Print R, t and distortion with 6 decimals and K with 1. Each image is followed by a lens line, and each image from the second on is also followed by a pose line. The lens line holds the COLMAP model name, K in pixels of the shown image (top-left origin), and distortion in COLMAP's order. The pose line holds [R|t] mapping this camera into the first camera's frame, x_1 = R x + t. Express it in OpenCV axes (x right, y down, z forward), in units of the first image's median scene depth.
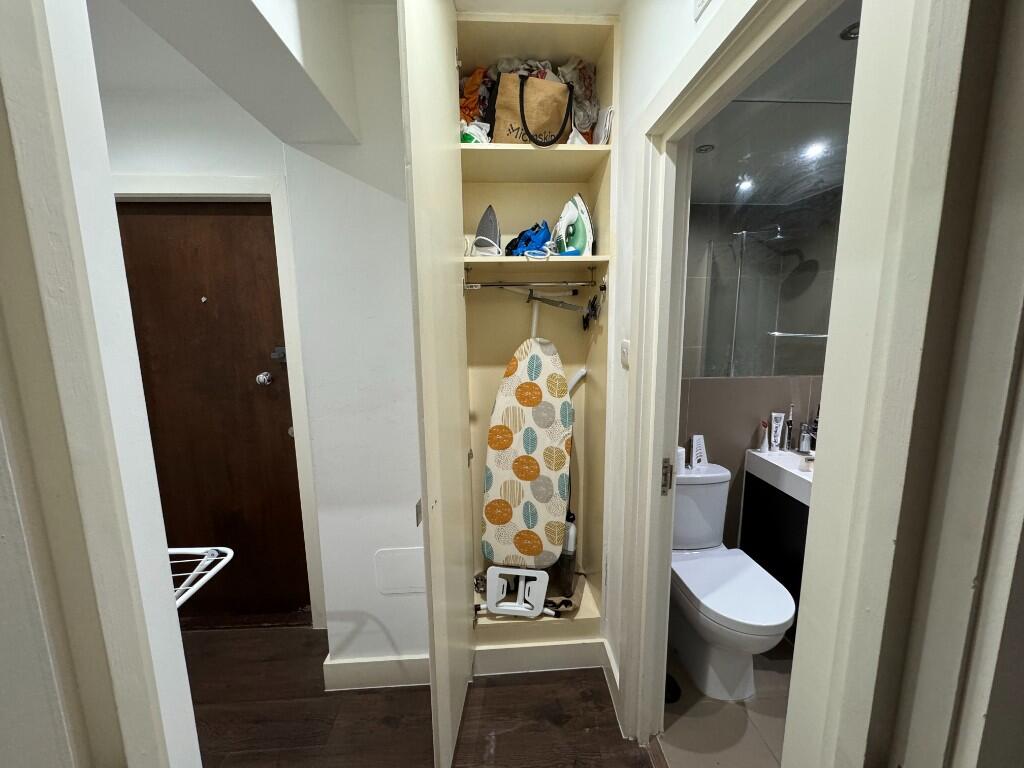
lens RADIAL K [[409.2, 0, 512.0], [0, 409.2, 384.0], [0, 0, 1]] dist [0.000612, -0.000248]
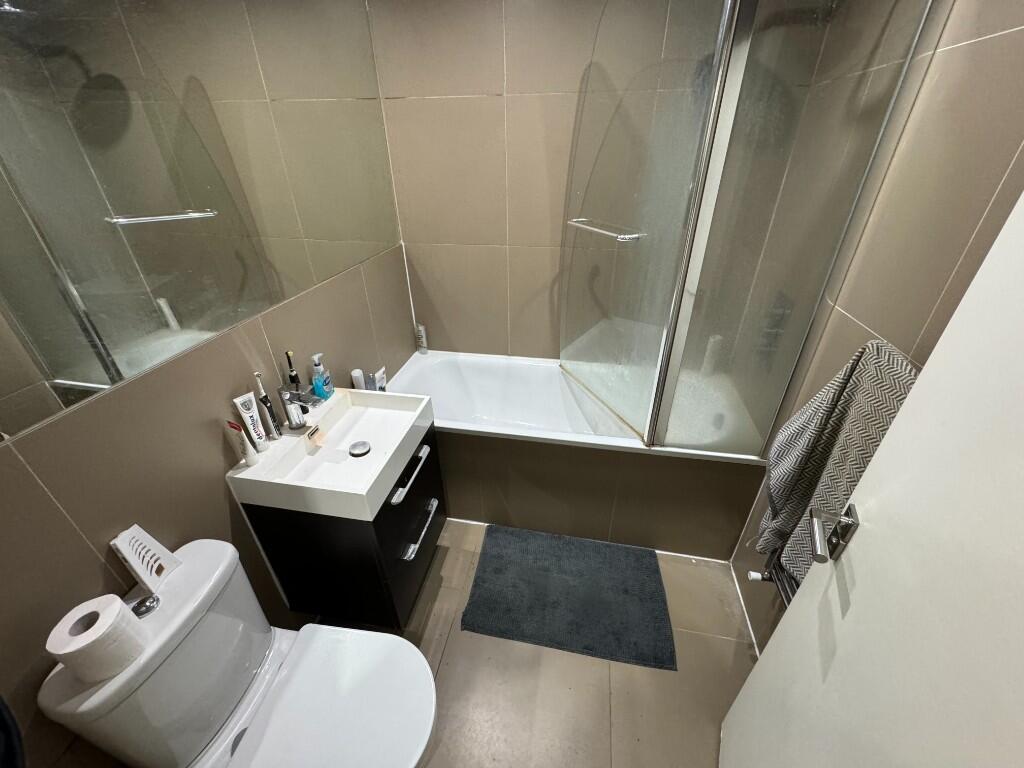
lens RADIAL K [[409.2, 0, 512.0], [0, 409.2, 384.0], [0, 0, 1]] dist [0.000612, -0.000248]
pose [[0.238286, -0.487751, 0.839832, 0.260112], [0.162282, 0.872580, 0.460726, -0.148883], [-0.957541, 0.026505, 0.287077, 0.464646]]
